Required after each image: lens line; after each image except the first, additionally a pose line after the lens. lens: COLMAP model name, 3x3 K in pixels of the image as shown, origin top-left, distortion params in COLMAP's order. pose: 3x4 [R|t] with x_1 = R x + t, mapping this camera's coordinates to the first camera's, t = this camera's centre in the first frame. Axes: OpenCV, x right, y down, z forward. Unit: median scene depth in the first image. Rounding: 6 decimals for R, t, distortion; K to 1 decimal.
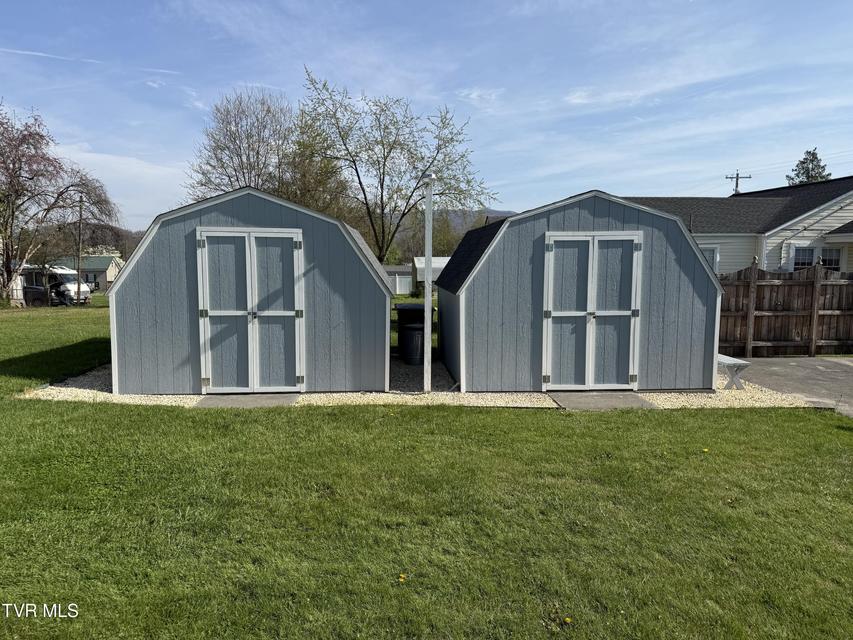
lens RADIAL K [[595.6, 0, 426.5], [0, 595.6, 320.0], [0, 0, 1]] dist [0.094741, -0.109823]
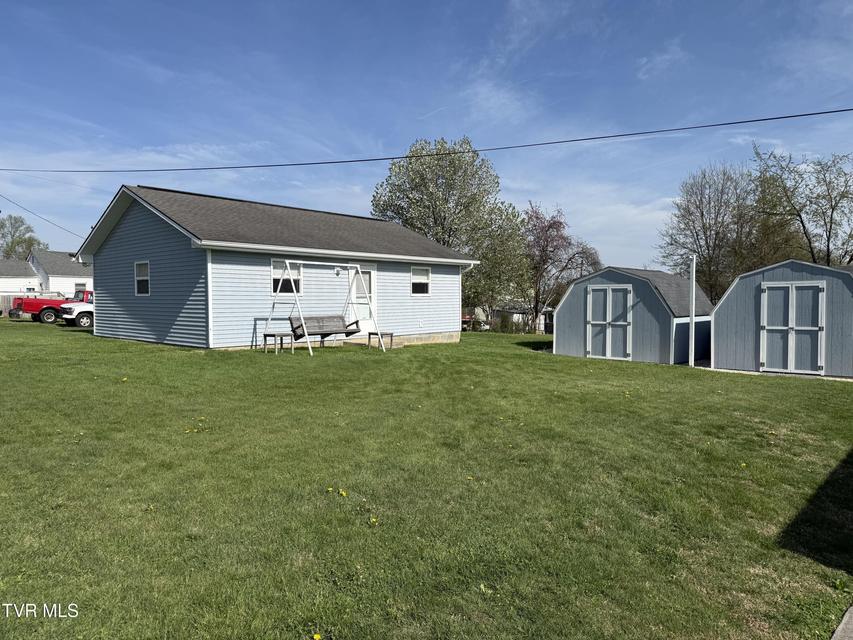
lens RADIAL K [[595.6, 0, 426.5], [0, 595.6, 320.0], [0, 0, 1]] dist [0.094741, -0.109823]
pose [[0.696554, 0.019657, -0.717235, 0.795156], [-0.075996, 0.996023, -0.046507, 0.127148], [0.713469, 0.086902, 0.695277, -0.973181]]
